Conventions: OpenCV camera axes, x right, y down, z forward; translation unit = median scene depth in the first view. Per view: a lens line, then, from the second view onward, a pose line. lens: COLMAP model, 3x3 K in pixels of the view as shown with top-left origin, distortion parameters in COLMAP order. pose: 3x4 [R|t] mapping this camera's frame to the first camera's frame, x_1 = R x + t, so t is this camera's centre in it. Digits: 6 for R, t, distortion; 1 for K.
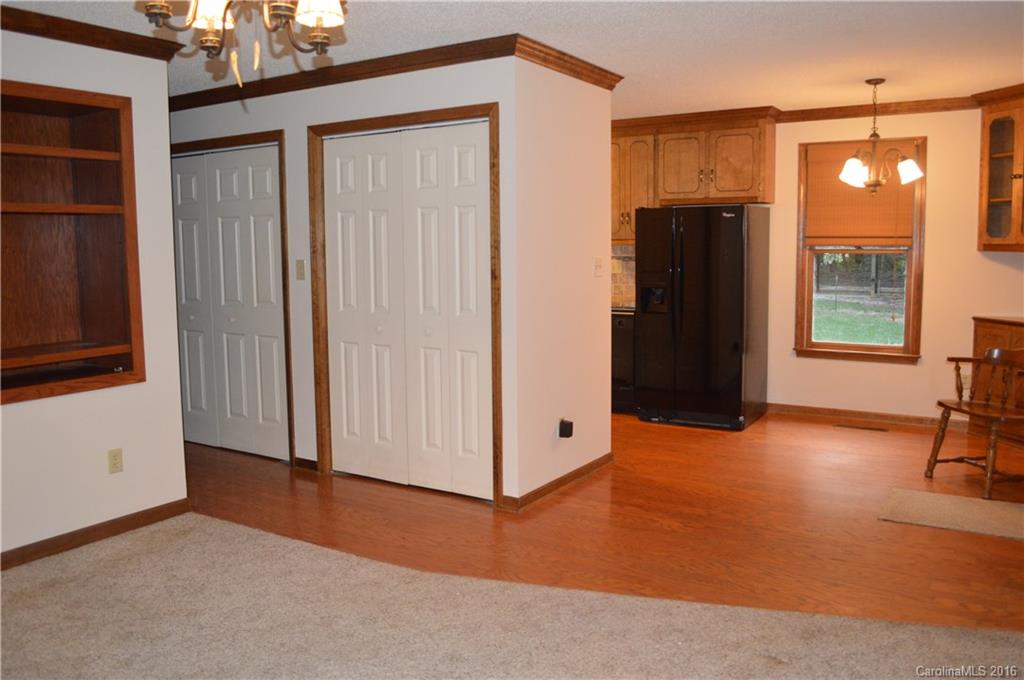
lens RADIAL K [[815.4, 0, 508.8], [0, 815.4, 336.1], [0, 0, 1]] dist [-0.084116, 0.014256]
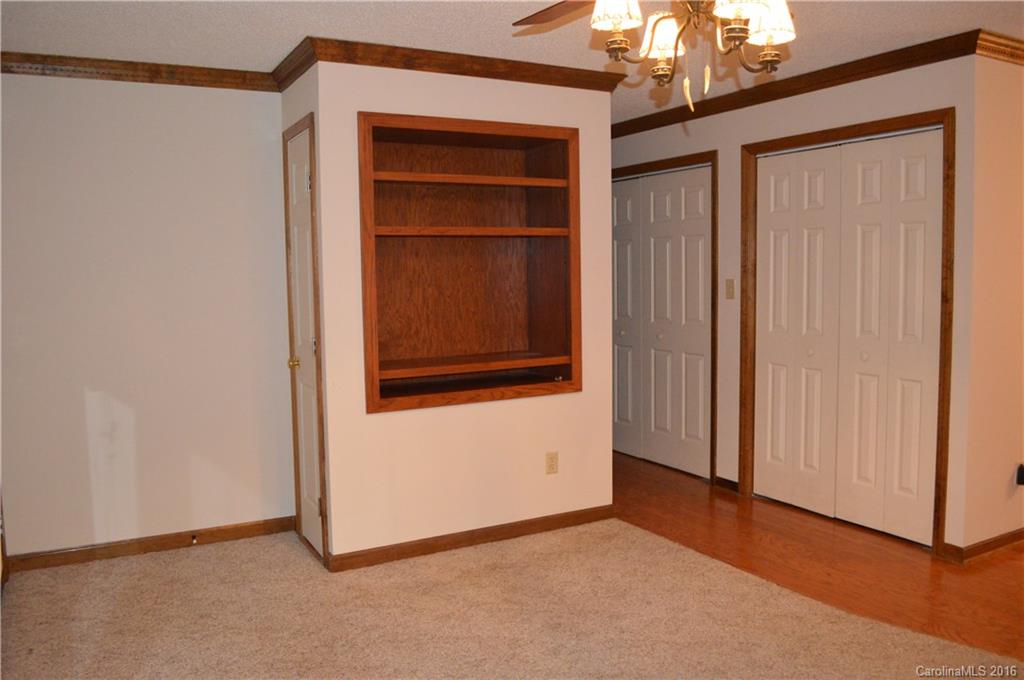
lens RADIAL K [[815.4, 0, 512.1], [0, 815.4, 338.0], [0, 0, 1]] dist [-0.084116, 0.014256]
pose [[0.877368, 0.034915, -0.478545, -0.015660], [-0.044437, 0.998975, -0.008585, -0.001217], [0.477755, 0.028797, 0.878021, -0.003298]]
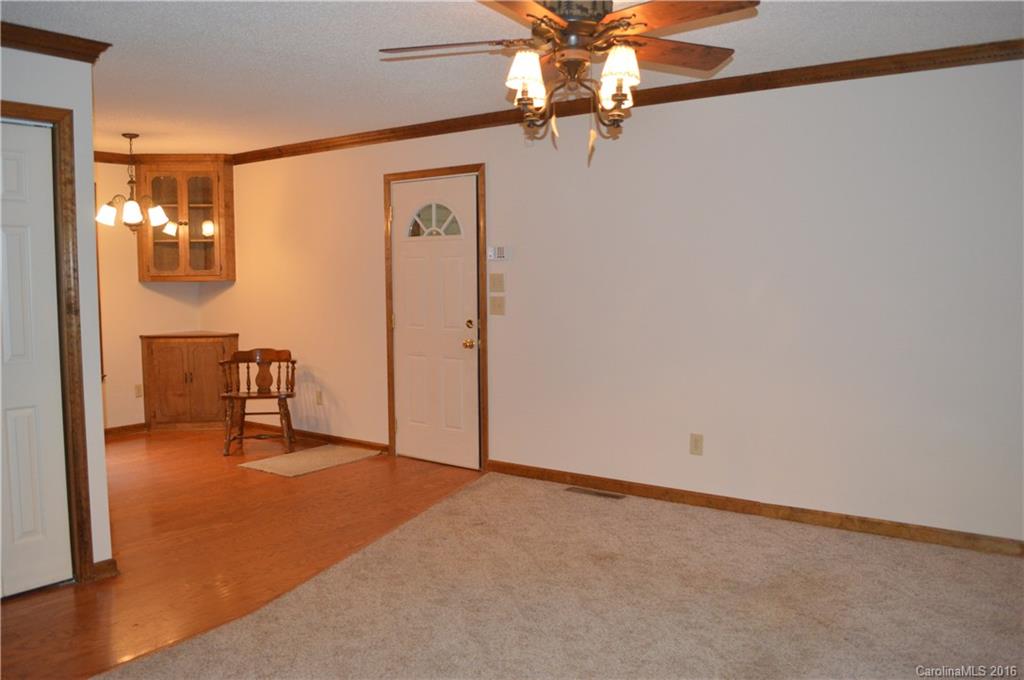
lens RADIAL K [[815.4, 0, 508.3], [0, 815.4, 332.7], [0, 0, 1]] dist [-0.084116, 0.014256]
pose [[0.064460, -0.062031, 0.995990, -0.840257], [0.114399, 0.991946, 0.054375, -0.044246], [-0.991341, 0.110436, 0.071037, 0.500099]]
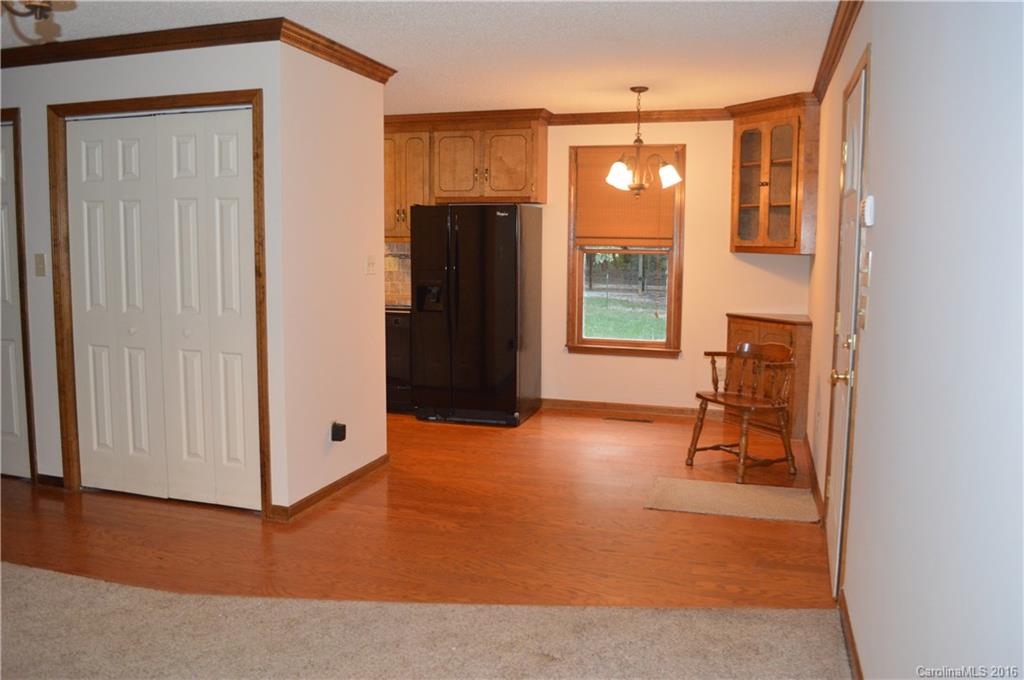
lens RADIAL K [[815.4, 0, 507.5], [0, 815.4, 335.9], [0, 0, 1]] dist [-0.084116, 0.014256]
pose [[0.965444, -0.011261, 0.260366, 0.016148], [0.010610, 0.999936, 0.003906, -0.001670], [-0.260393, -0.001009, 0.965502, 0.022189]]
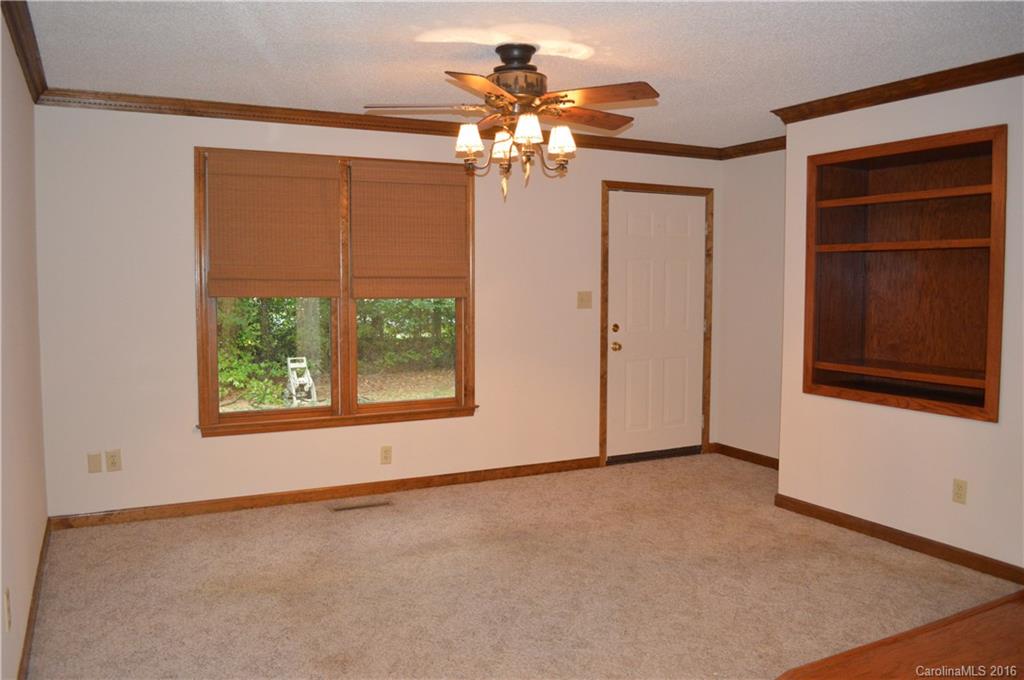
lens RADIAL K [[815.4, 0, 505.8], [0, 815.4, 340.2], [0, 0, 1]] dist [-0.084116, 0.014256]
pose [[-0.509241, 0.073905, -0.857445, 0.611987], [-0.088662, 0.986500, 0.137685, -0.112984], [0.856045, 0.146138, -0.495814, 0.926249]]
